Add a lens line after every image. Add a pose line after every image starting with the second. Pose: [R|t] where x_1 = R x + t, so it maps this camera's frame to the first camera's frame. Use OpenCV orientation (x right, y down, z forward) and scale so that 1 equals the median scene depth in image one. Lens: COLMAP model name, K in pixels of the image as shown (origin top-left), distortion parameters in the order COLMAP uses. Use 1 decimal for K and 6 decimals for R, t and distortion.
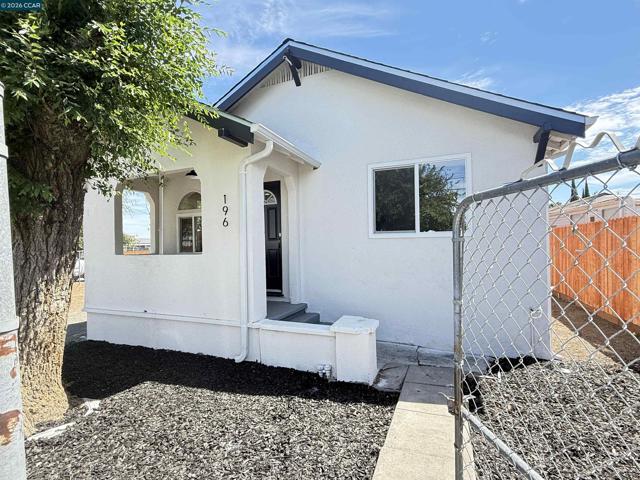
lens RADIAL K [[319.1, 0, 320.0], [0, 319.1, 241.8], [0, 0, 1]] dist [0.002545, 0.000934]
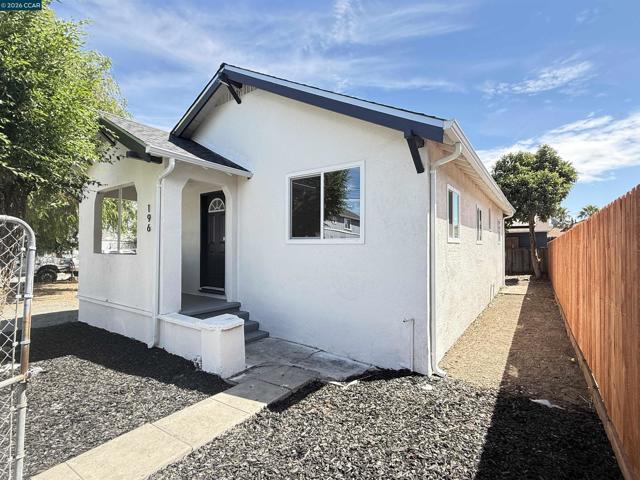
lens RADIAL K [[318.3, 0, 320.8], [0, 318.3, 239.7], [0, 0, 1]] dist [-0.004903, 0.002158]
pose [[0.973827, 0.014353, -0.226835, 0.532927], [-0.018406, 0.999706, -0.015766, -0.009740], [0.226543, 0.019528, 0.973805, 0.003099]]
